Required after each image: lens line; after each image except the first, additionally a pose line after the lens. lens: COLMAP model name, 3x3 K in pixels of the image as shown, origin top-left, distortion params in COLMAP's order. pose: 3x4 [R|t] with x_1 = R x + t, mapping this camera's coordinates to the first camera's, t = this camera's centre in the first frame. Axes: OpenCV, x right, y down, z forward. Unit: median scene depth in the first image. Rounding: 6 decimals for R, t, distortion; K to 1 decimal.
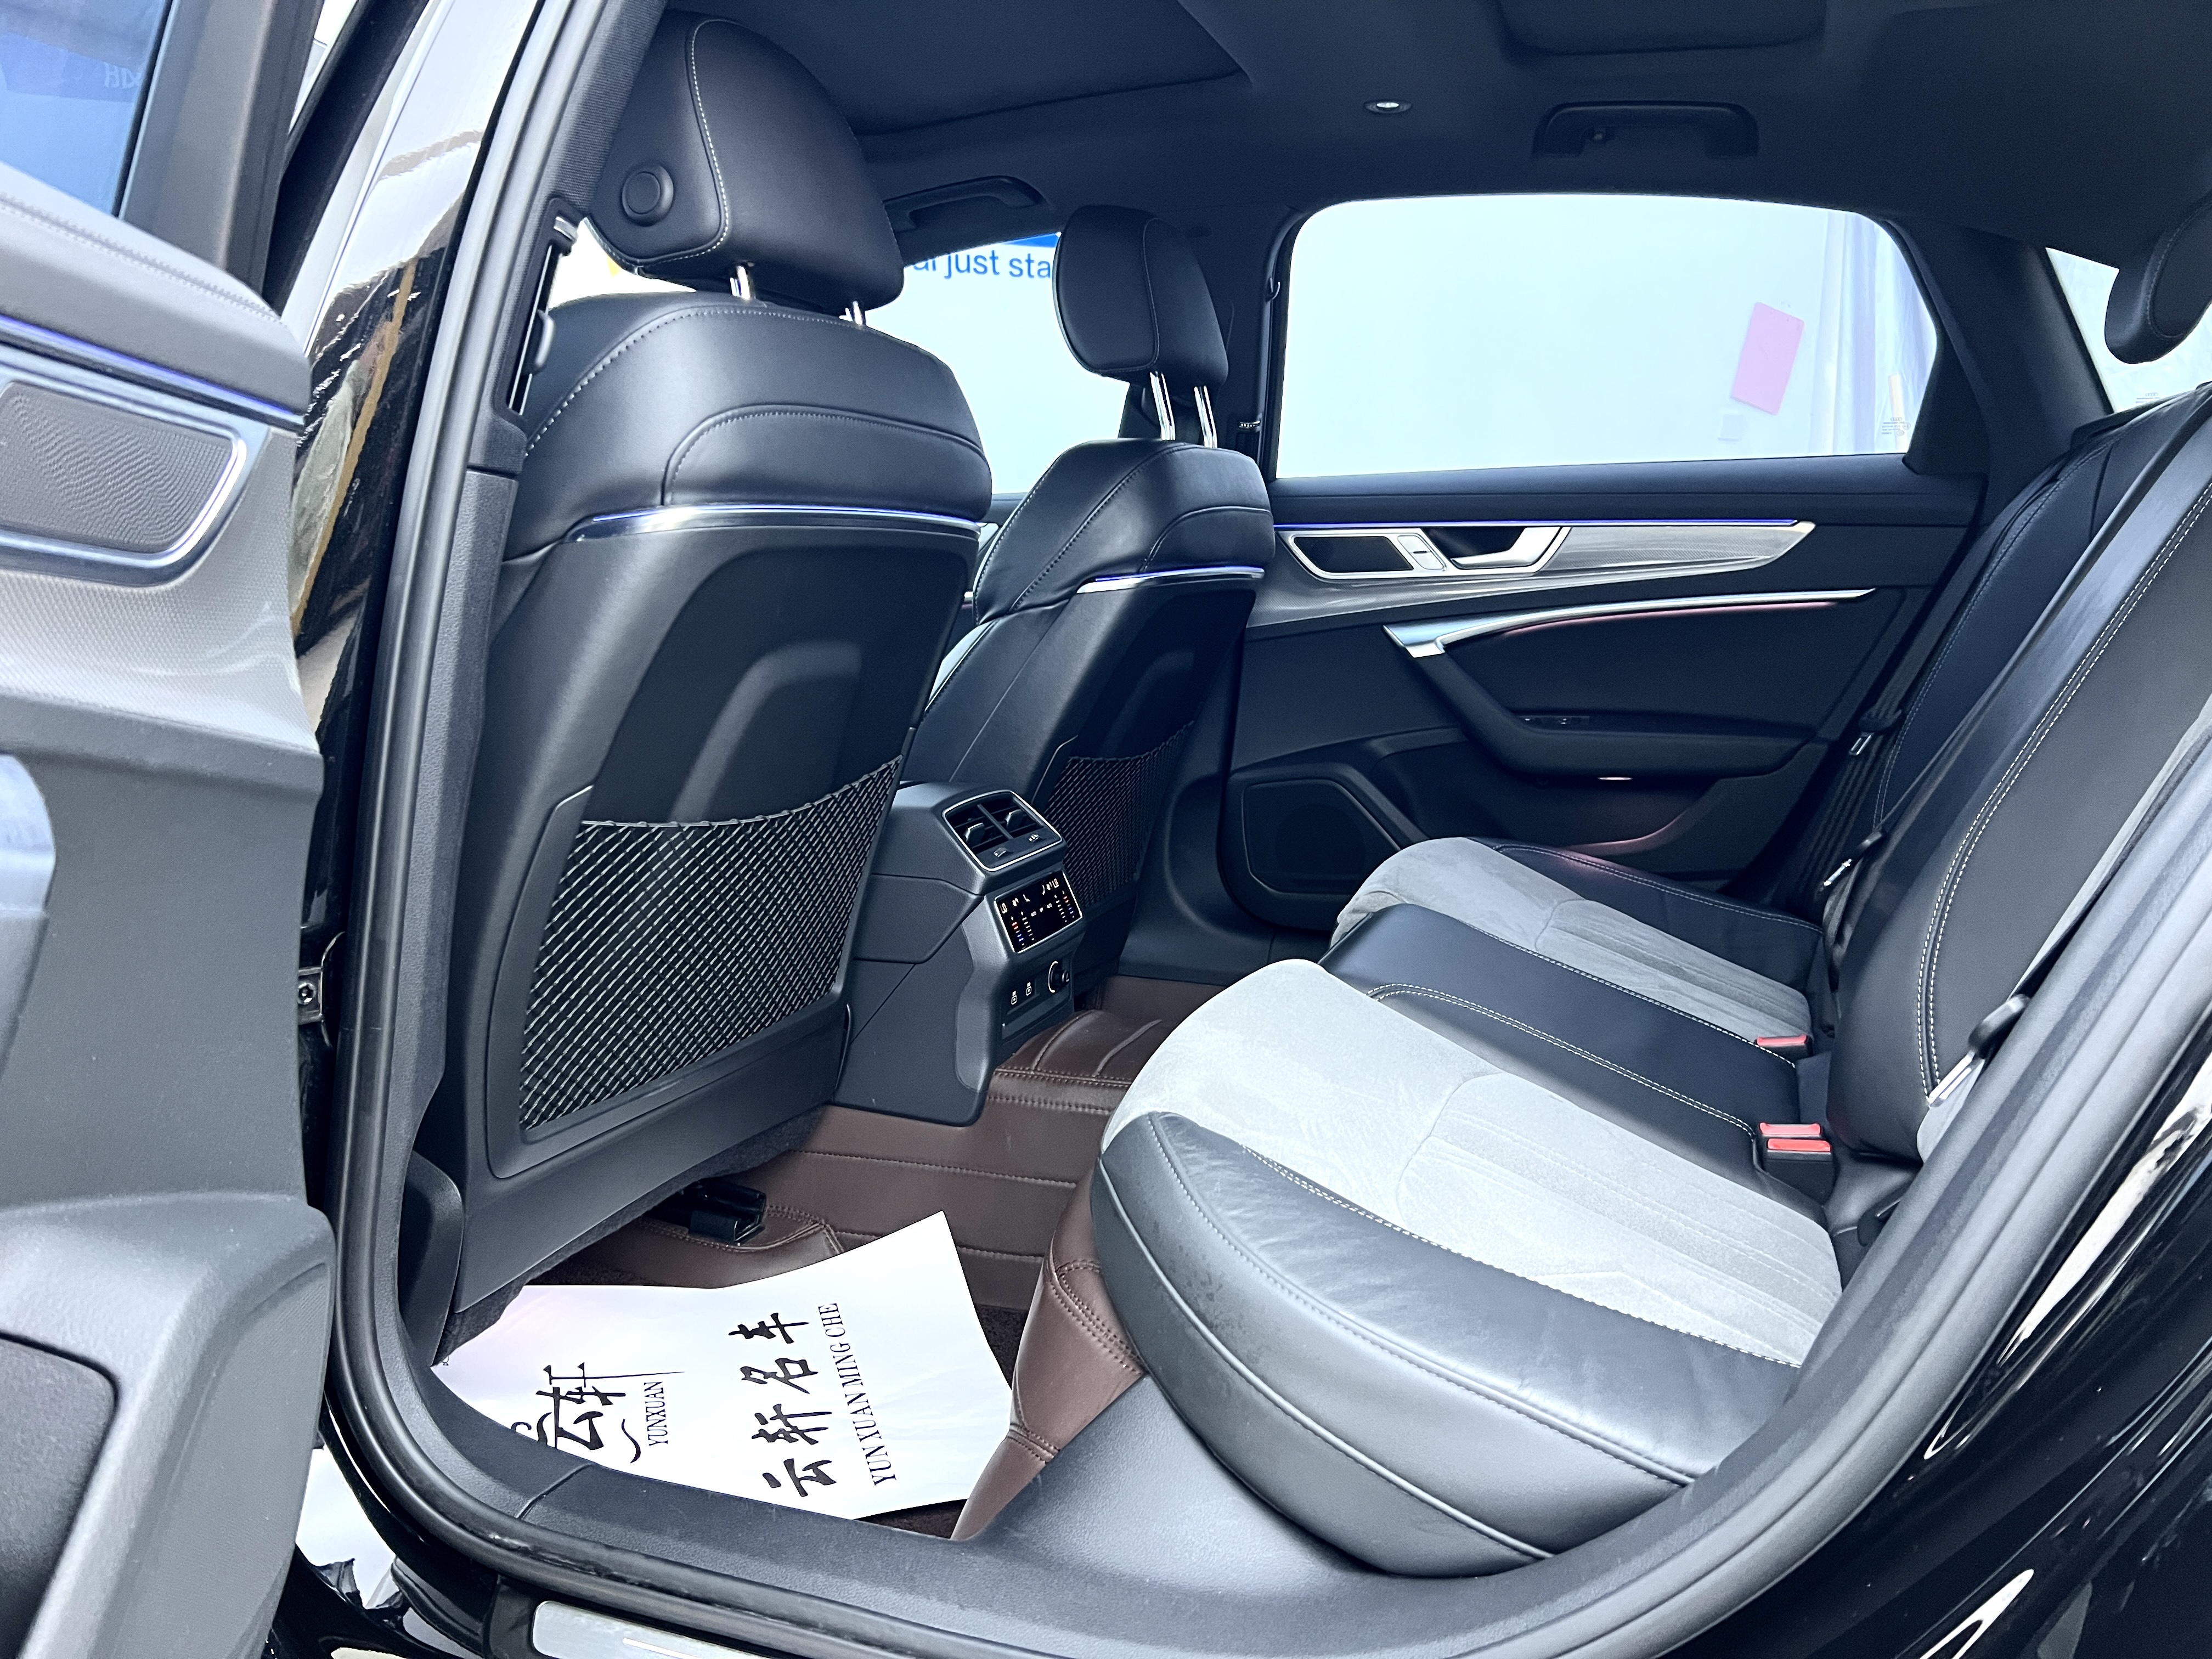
lens RADIAL K [[1633.2, 0, 1106.0], [0, 1633.2, 829.5], [0, 0, 1]] dist [0.056047, -0.000921]
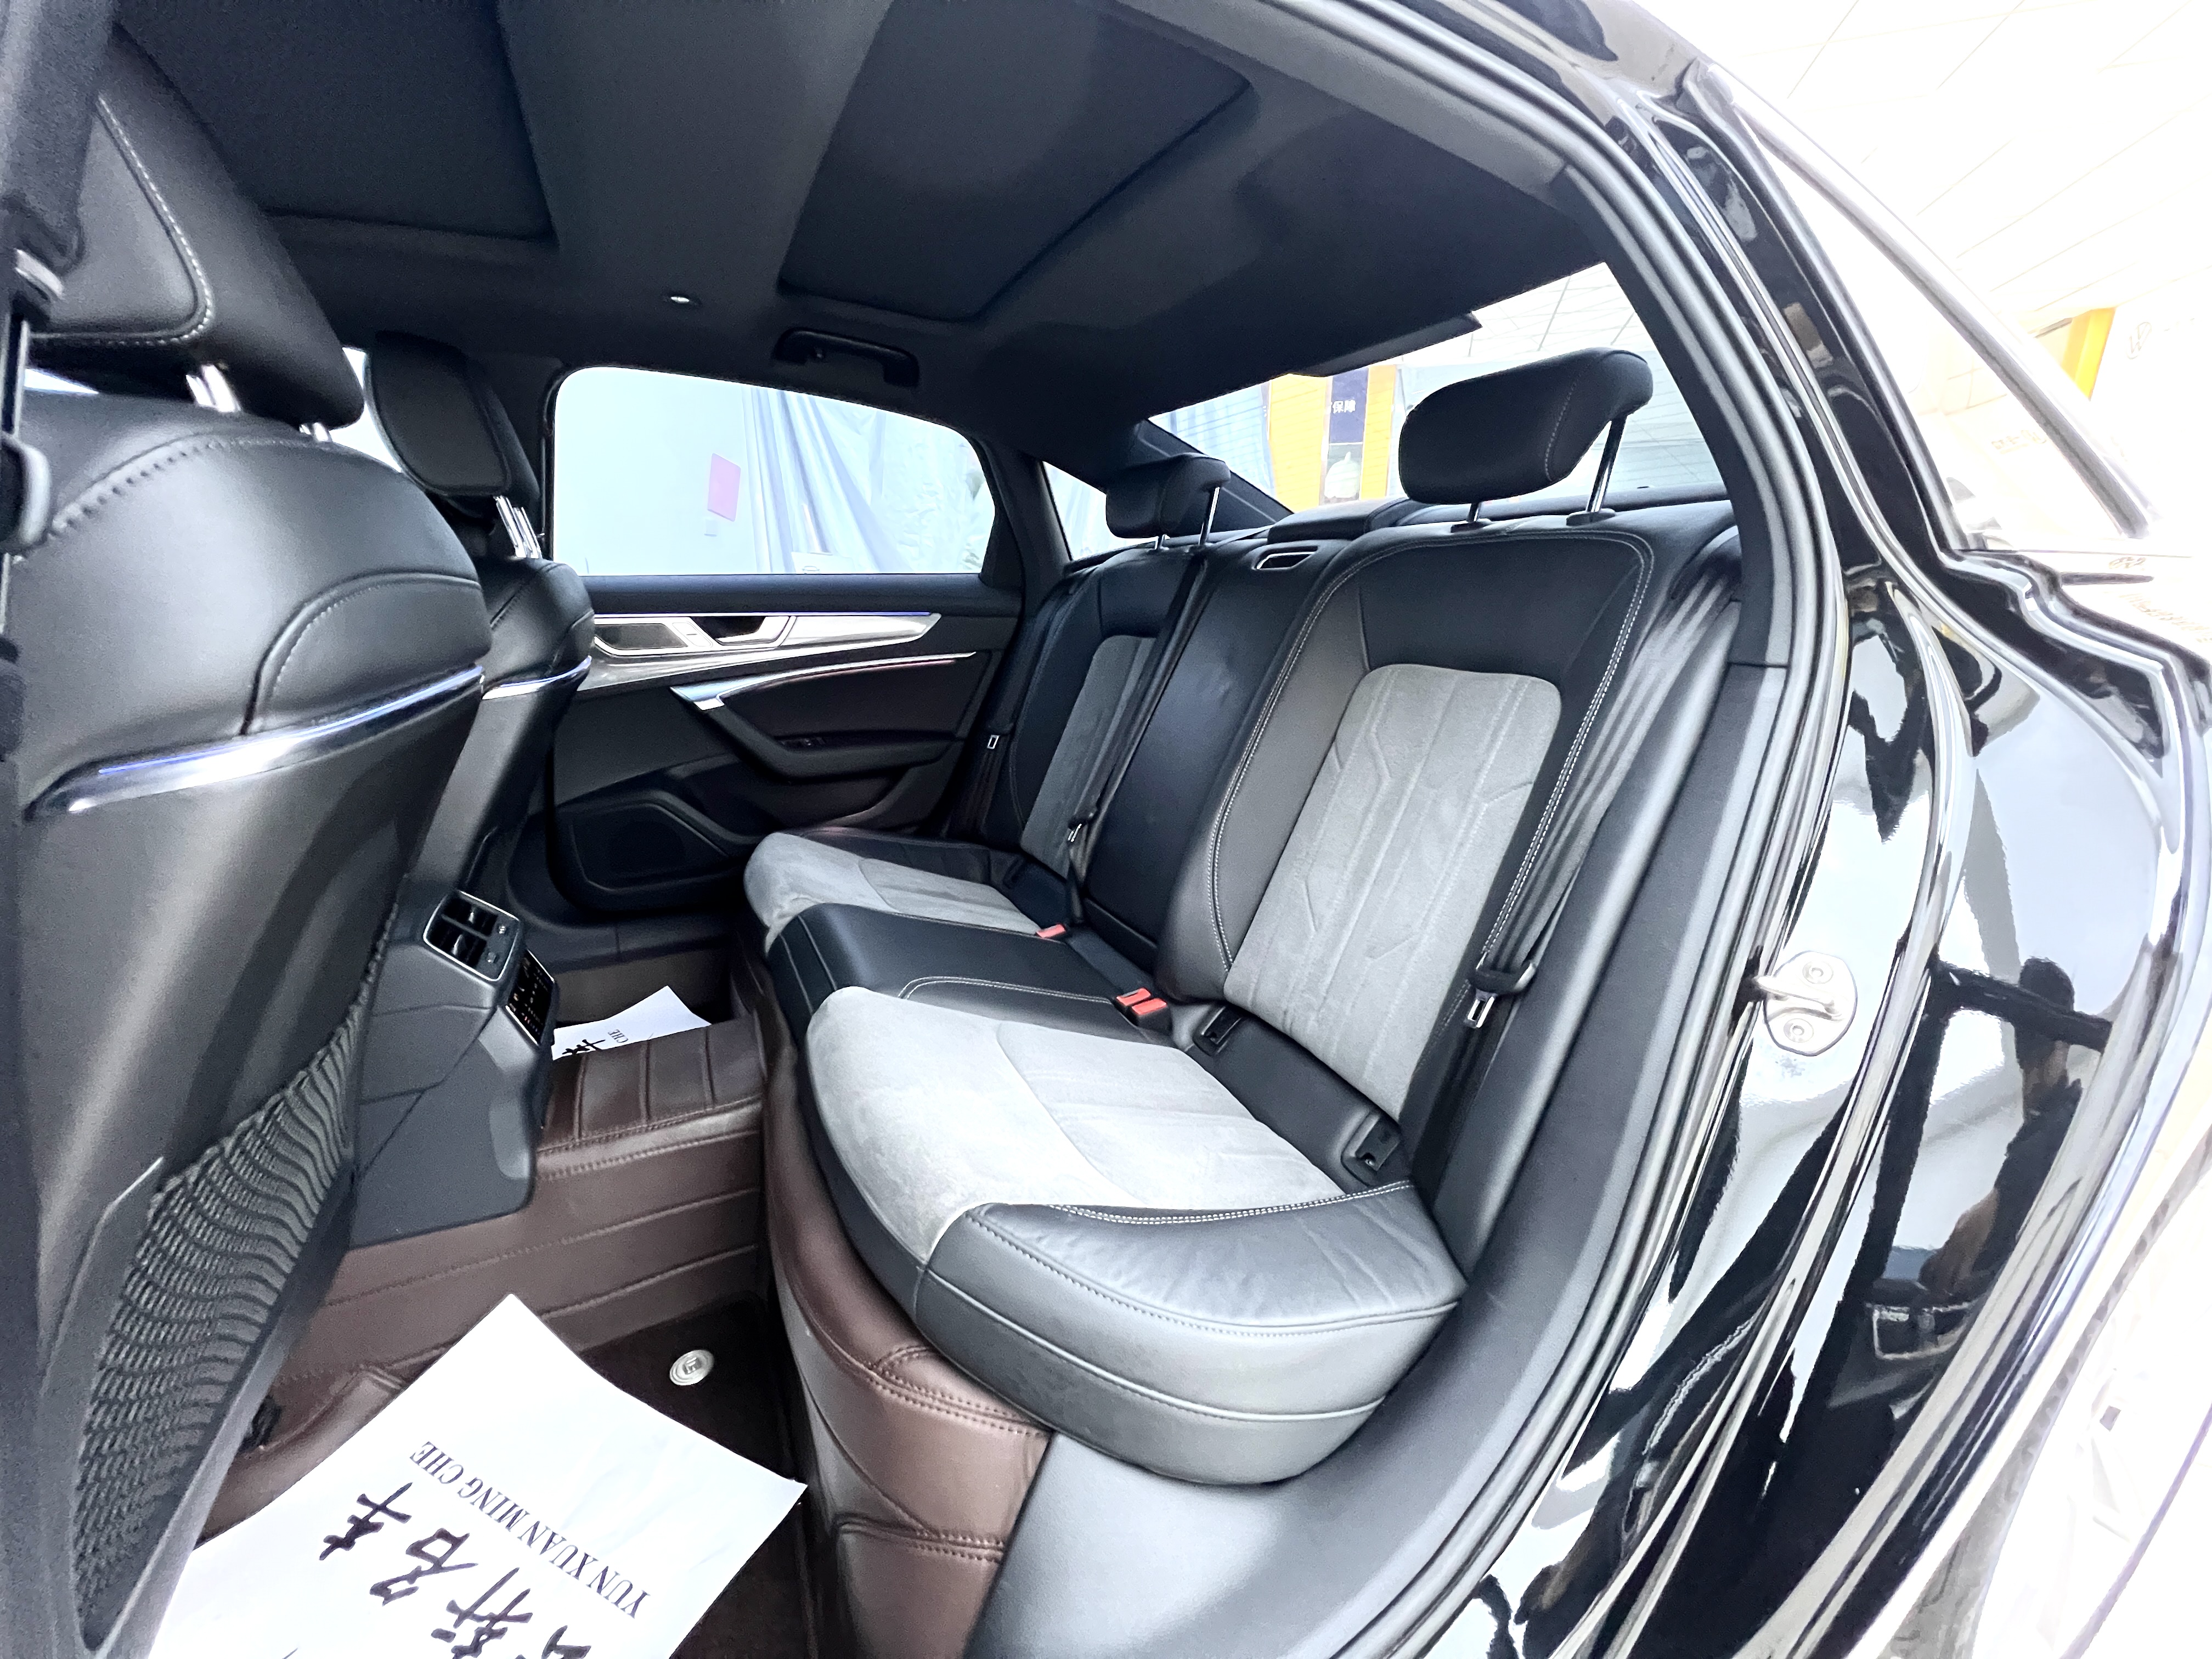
lens RADIAL K [[878.6, 0, 1106.0], [0, 878.6, 829.5], [0, 0, 1]] dist [0.015752, -0.004634]
pose [[0.686889, -0.188428, 0.701910, -0.183926], [0.118296, 0.981913, 0.147830, -0.108875], [-0.717070, -0.018510, 0.696755, 0.315327]]
